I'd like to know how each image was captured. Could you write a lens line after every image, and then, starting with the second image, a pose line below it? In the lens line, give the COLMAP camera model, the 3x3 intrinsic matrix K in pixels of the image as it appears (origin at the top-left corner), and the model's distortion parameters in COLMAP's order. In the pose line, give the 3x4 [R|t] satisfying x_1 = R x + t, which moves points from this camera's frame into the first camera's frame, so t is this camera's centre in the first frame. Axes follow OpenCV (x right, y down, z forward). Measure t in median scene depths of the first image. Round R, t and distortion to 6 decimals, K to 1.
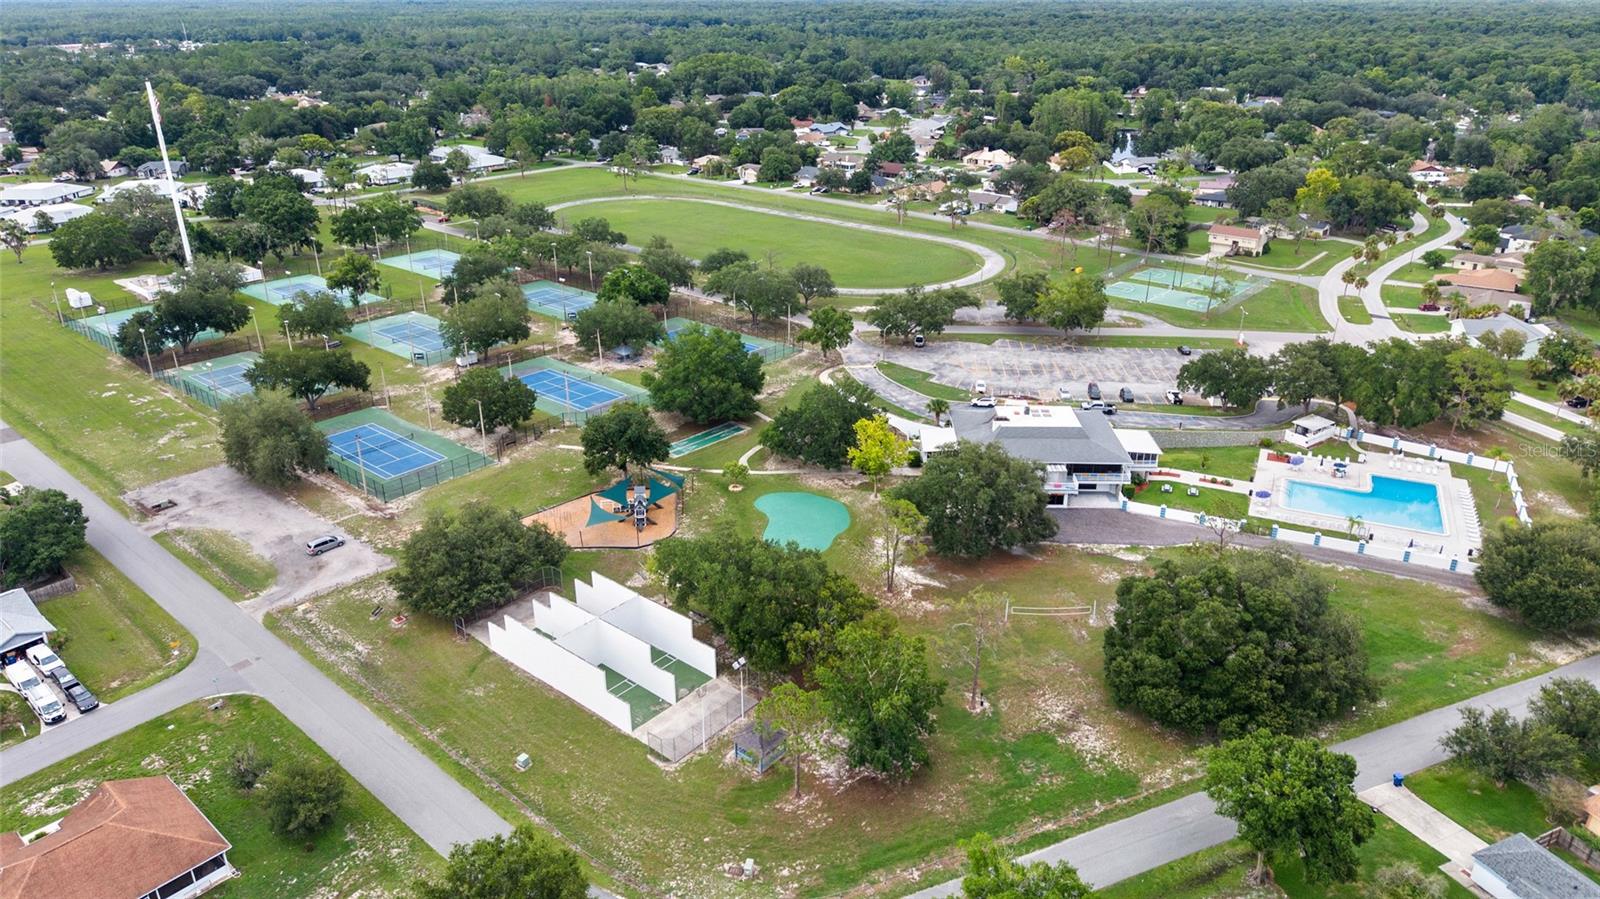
lens RADIAL K [[1045.0, 0, 800.0], [0, 1045.0, 449.5], [0, 0, 1]] dist [0.068578, -0.097606]
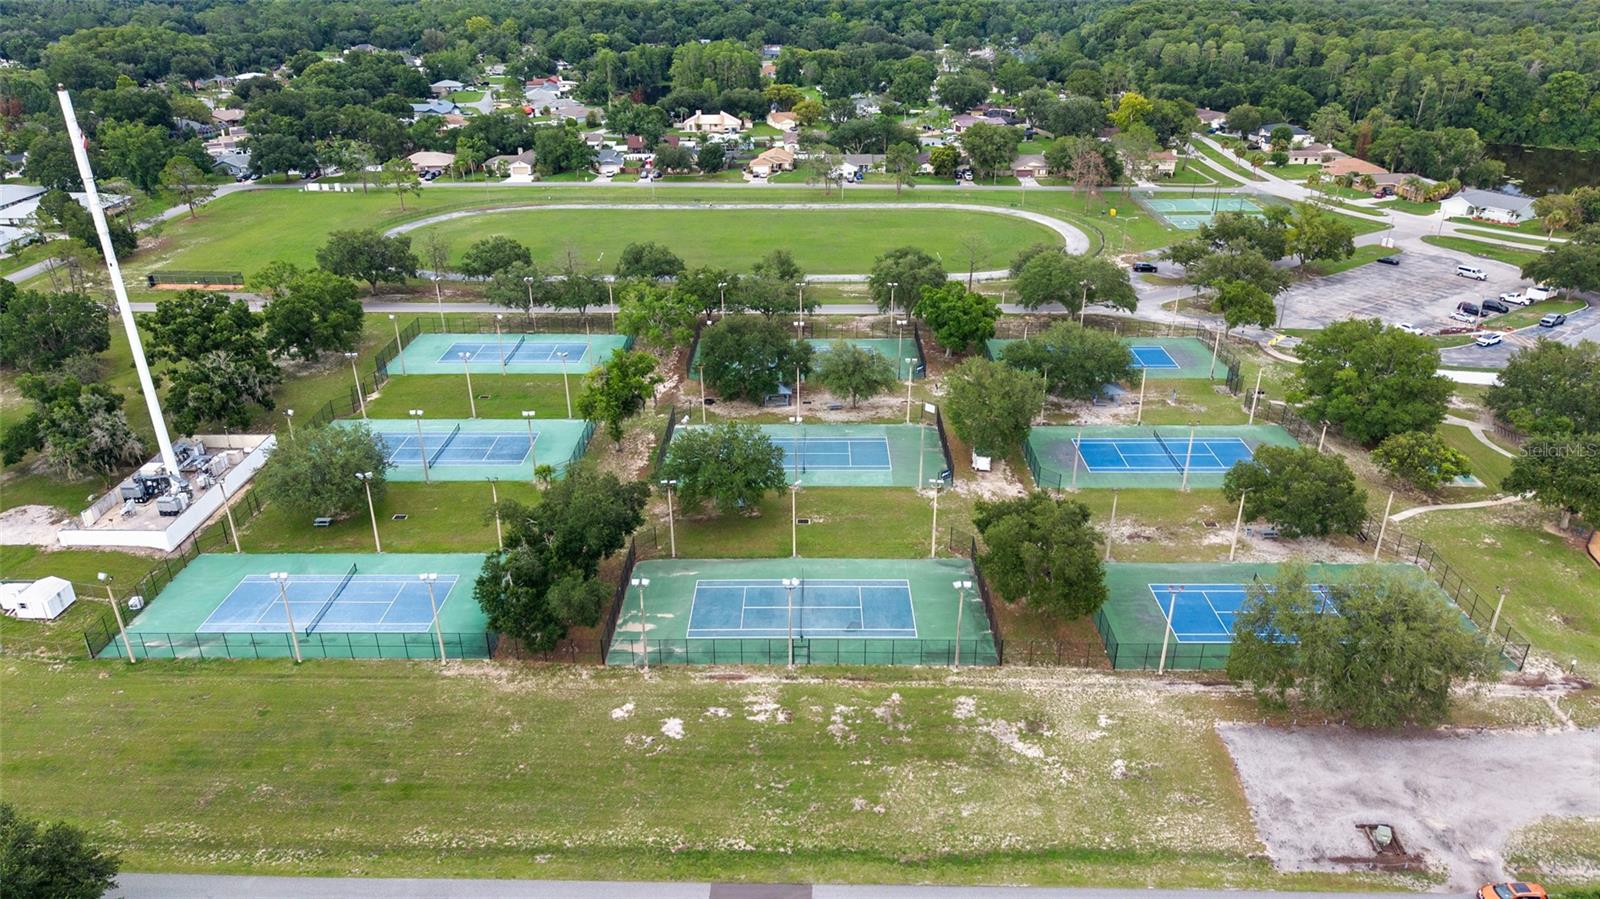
lens RADIAL K [[1045.0, 0, 800.0], [0, 1045.0, 449.5], [0, 0, 1]] dist [0.068578, -0.097606]
pose [[0.772468, -0.276595, 0.571654, -0.880663], [0.260353, 0.958974, 0.112187, -0.220307], [-0.579231, 0.062171, 0.812789, 0.596227]]
